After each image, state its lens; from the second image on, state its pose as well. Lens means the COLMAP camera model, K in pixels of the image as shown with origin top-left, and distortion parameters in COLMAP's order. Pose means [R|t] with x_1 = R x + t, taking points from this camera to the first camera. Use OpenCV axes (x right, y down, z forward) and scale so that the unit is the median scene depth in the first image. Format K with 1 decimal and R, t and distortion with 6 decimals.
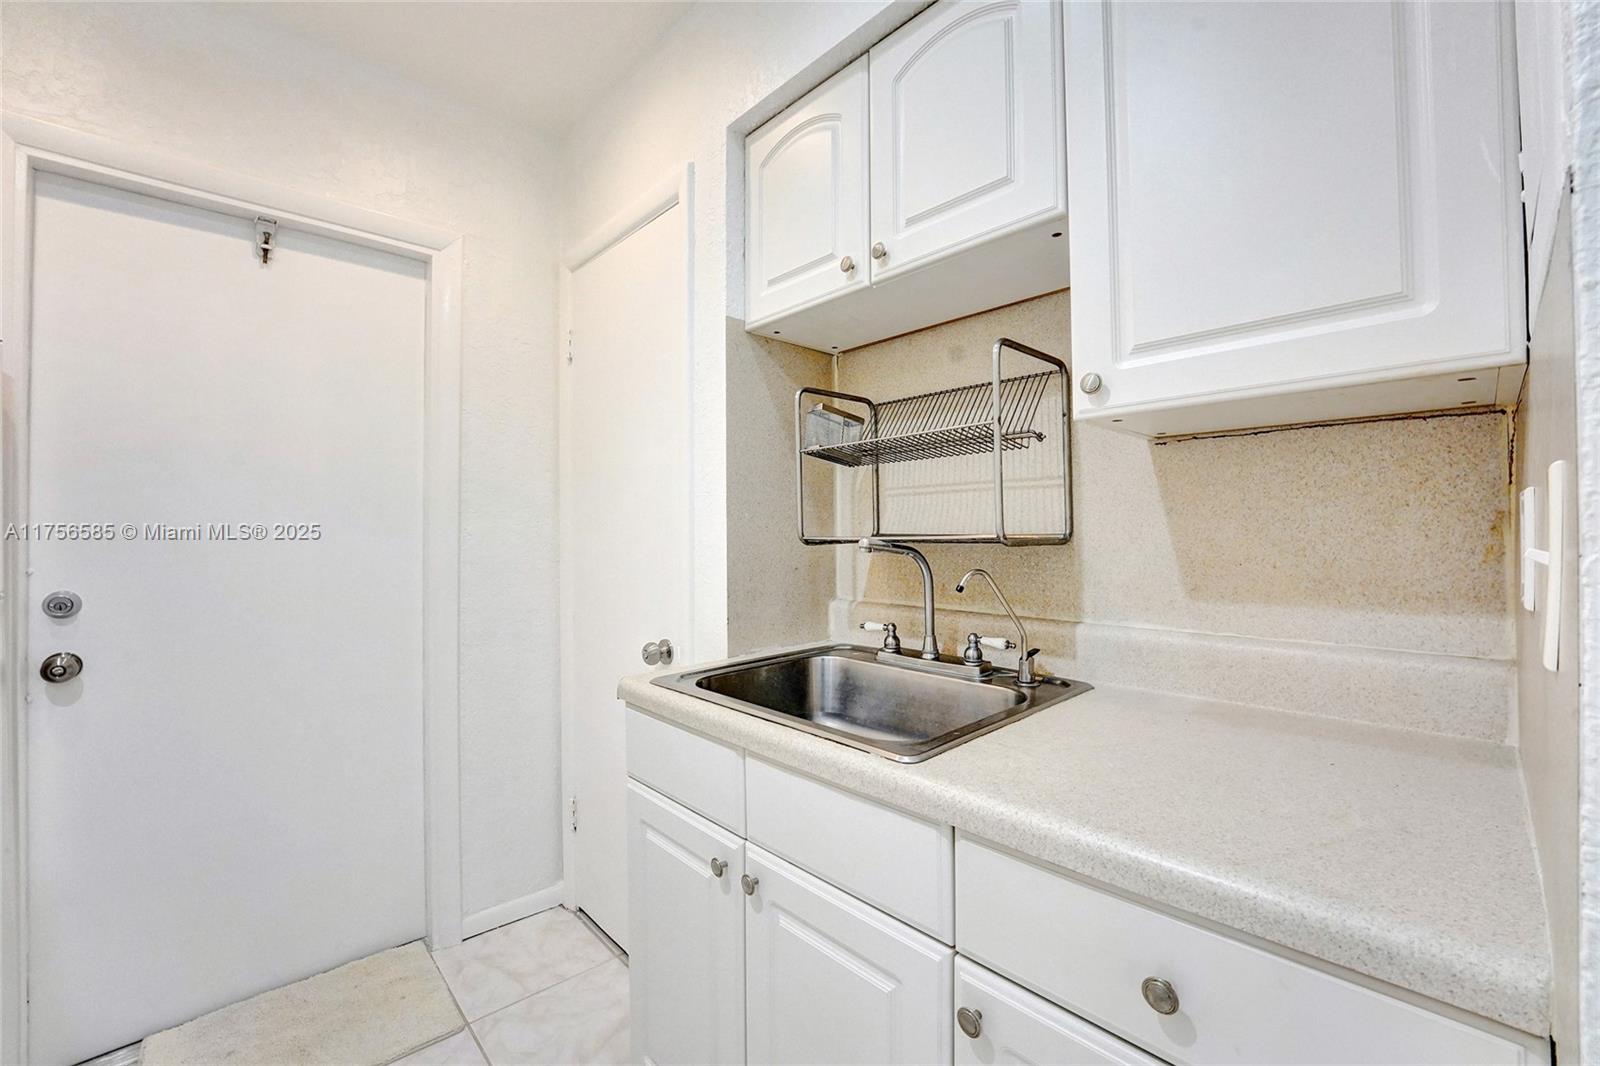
lens RADIAL K [[657.9, 0, 800.0], [0, 657.9, 533.0], [0, 0, 1]] dist [-0.032710, 0.003559]
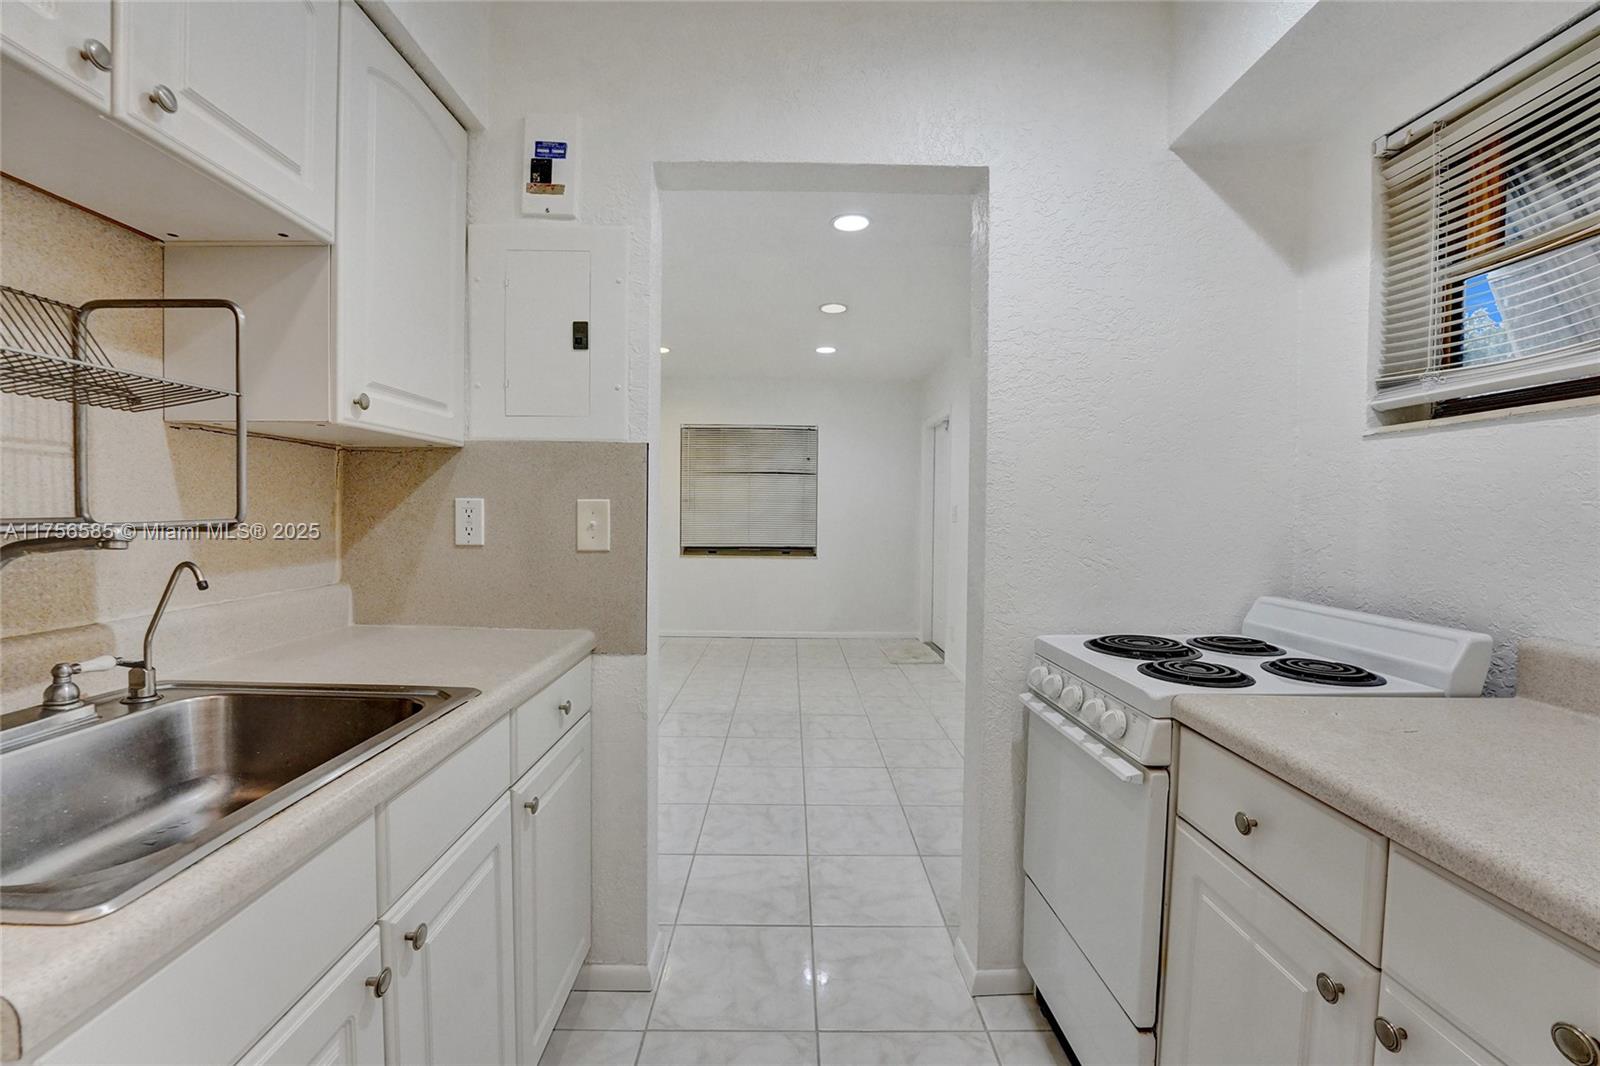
lens RADIAL K [[657.9, 0, 800.0], [0, 657.9, 533.0], [0, 0, 1]] dist [-0.032710, 0.003559]
pose [[-0.746555, -0.026252, 0.664806, -0.682450], [-0.009064, 0.999530, 0.029291, -0.008699], [-0.665262, 0.015841, -0.746442, 0.889237]]
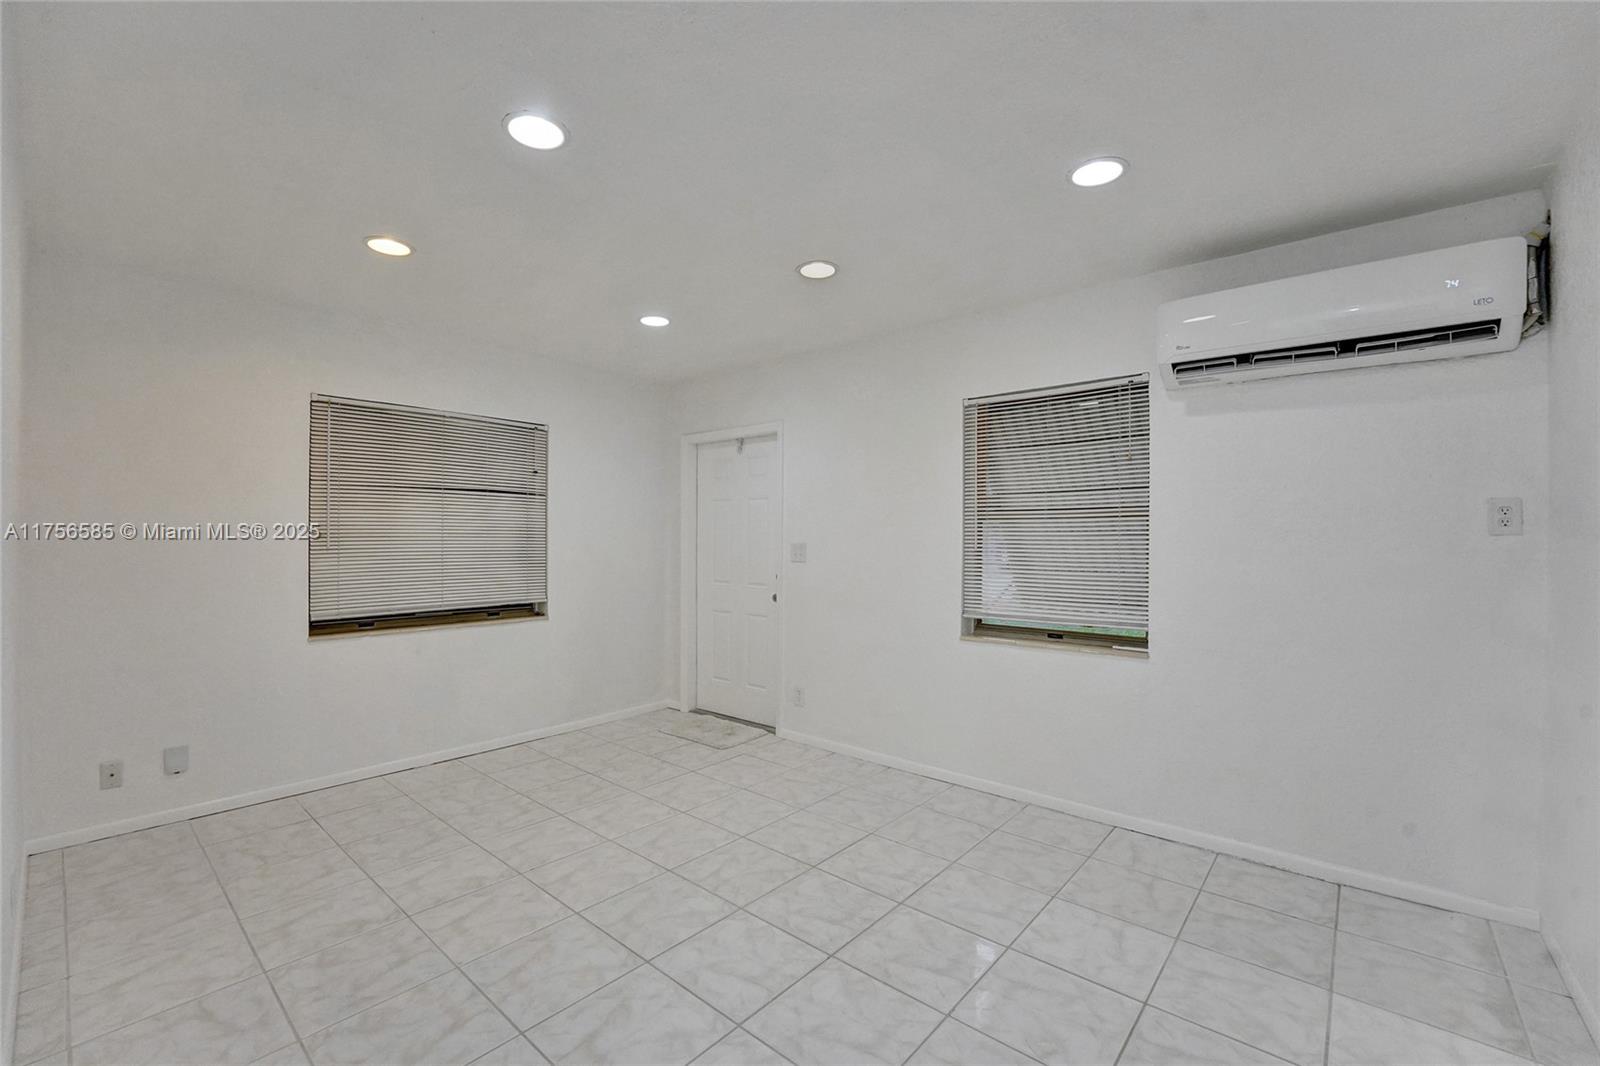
lens RADIAL K [[660.5, 0, 801.7], [0, 660.5, 536.1], [0, 0, 1]] dist [-0.029506, 0.004910]
pose [[-0.993293, 0.001480, -0.115612, 1.493637], [0.002129, 0.999983, -0.005490, -0.074857], [0.115602, -0.005699, -0.993279, 0.635178]]
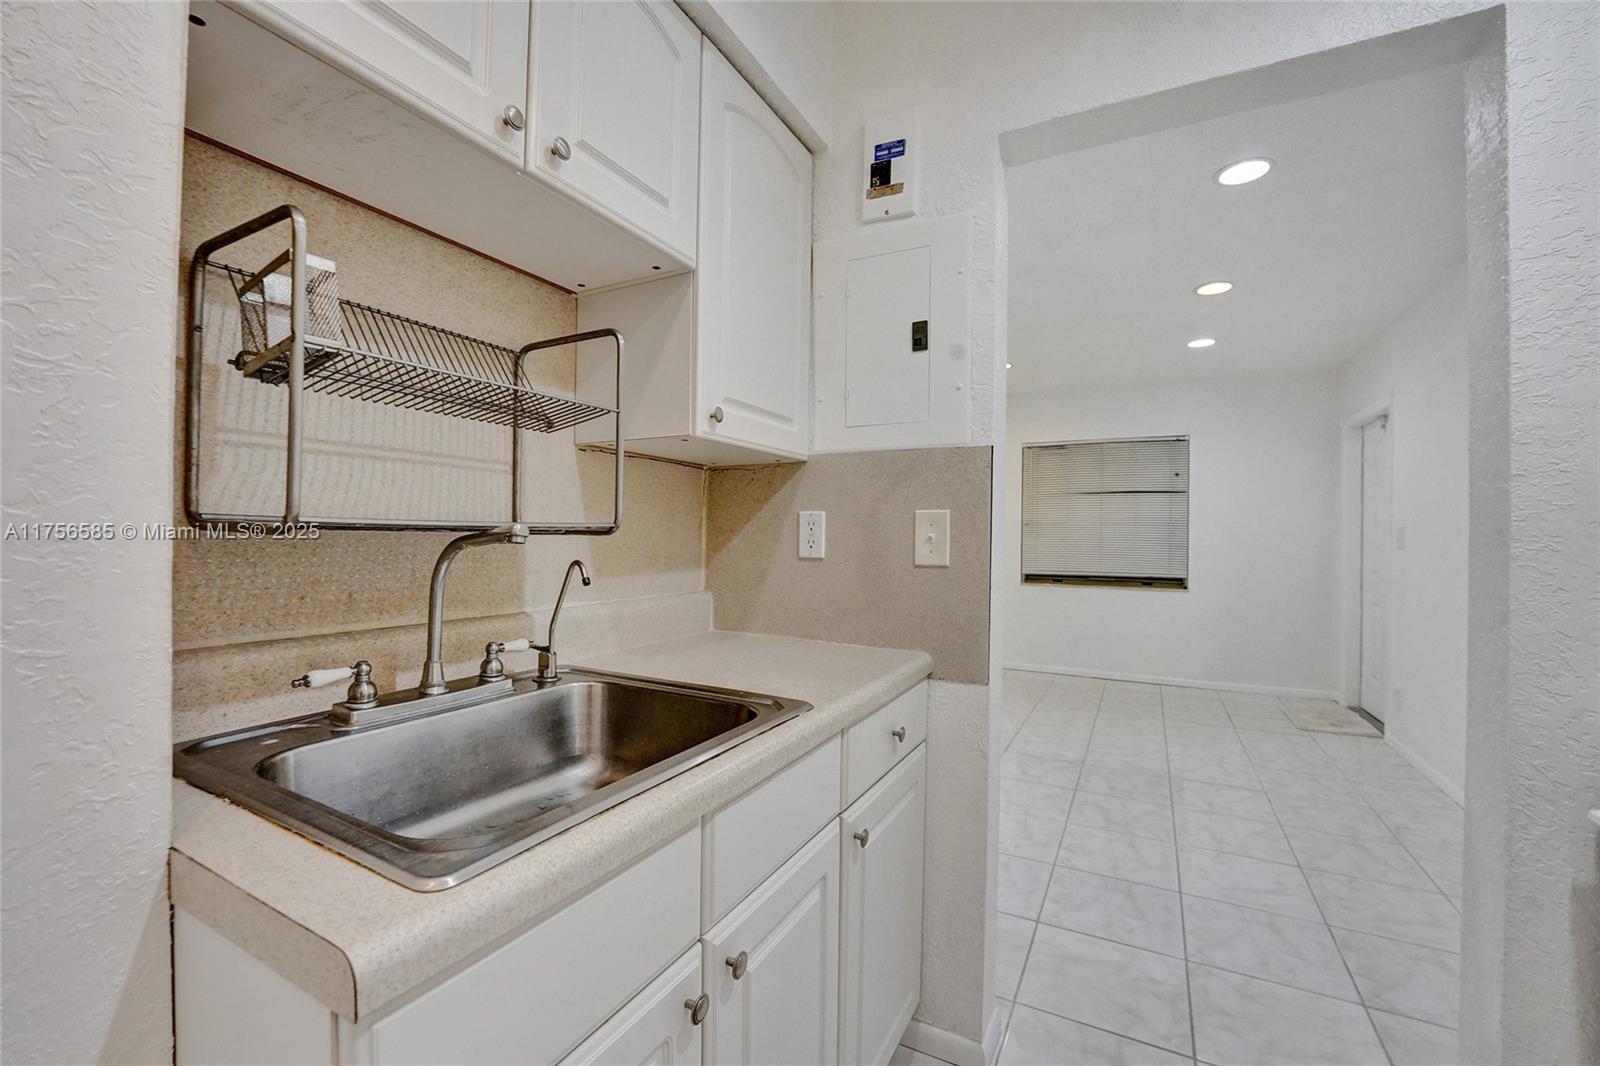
lens RADIAL K [[660.5, 0, 801.7], [0, 660.5, 536.1], [0, 0, 1]] dist [-0.029506, 0.004910]
pose [[-0.336107, 0.000120, 0.941824, -0.582886], [-0.011745, 0.999922, -0.004319, 0.017817], [-0.941751, -0.012513, -0.336079, 0.829906]]
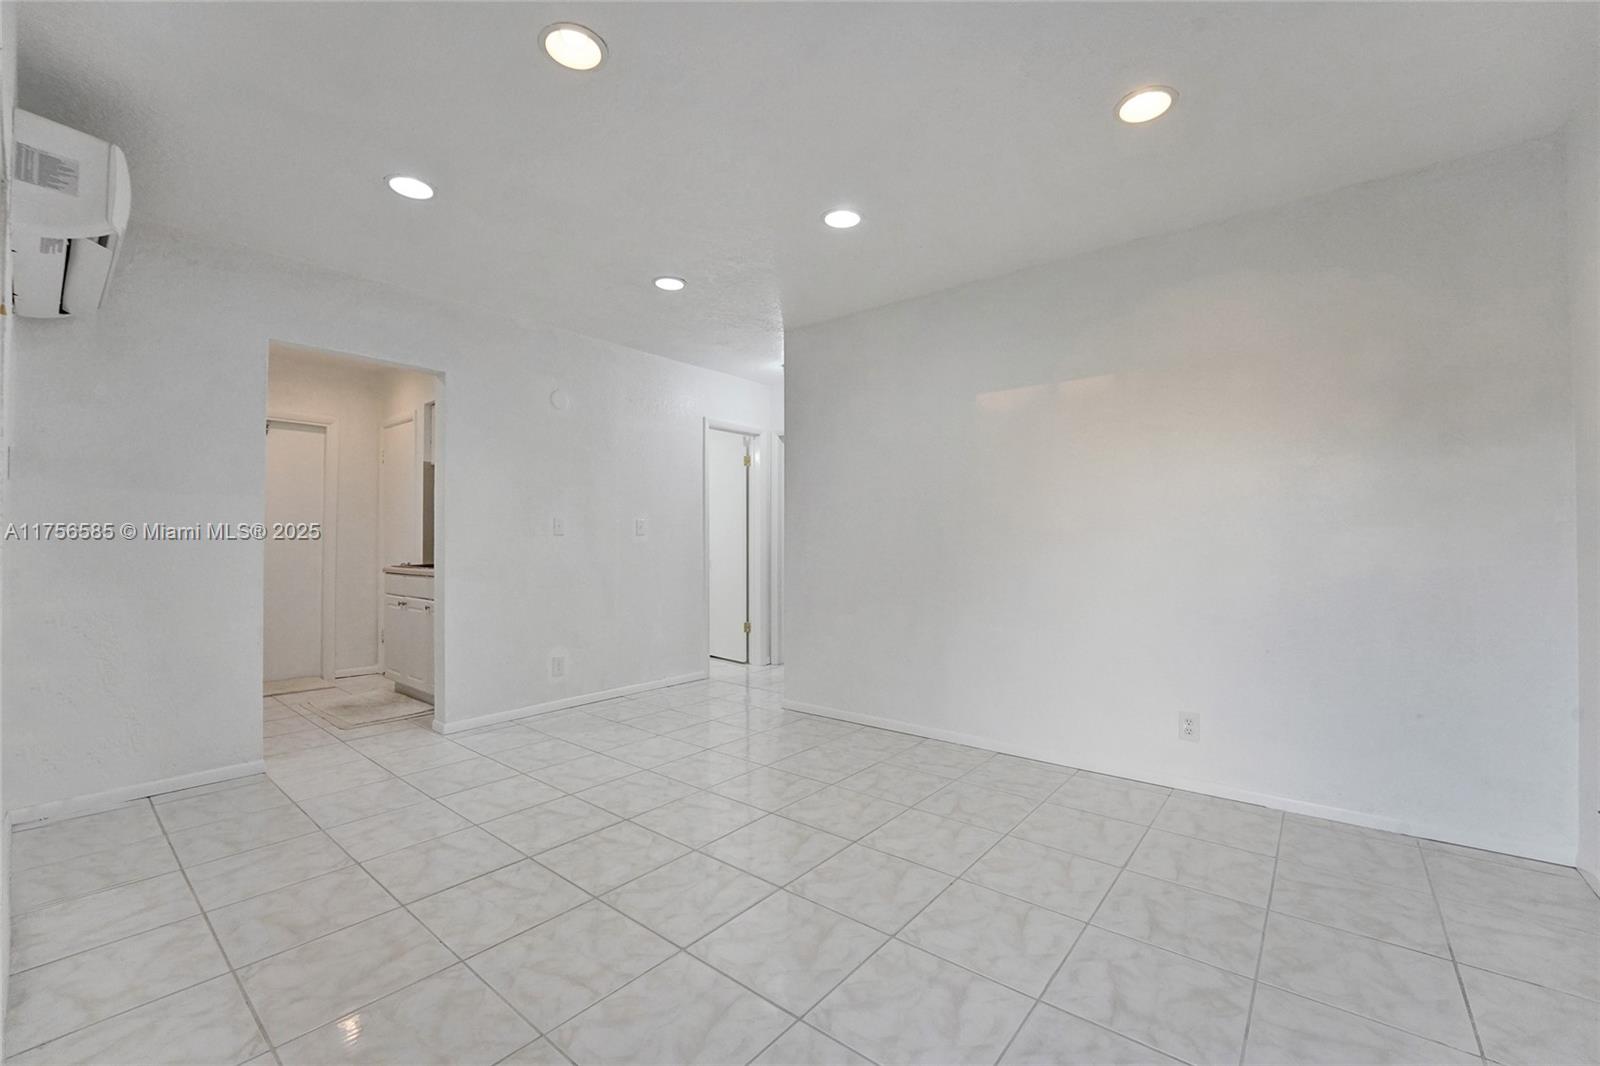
lens RADIAL K [[660.5, 0, 801.7], [0, 660.5, 536.1], [0, 0, 1]] dist [-0.029506, 0.004910]
pose [[0.991165, 0.005714, 0.132514, 1.497573], [-0.004282, 0.999929, -0.011095, 0.083550], [-0.132568, 0.010429, 0.991119, -2.811943]]
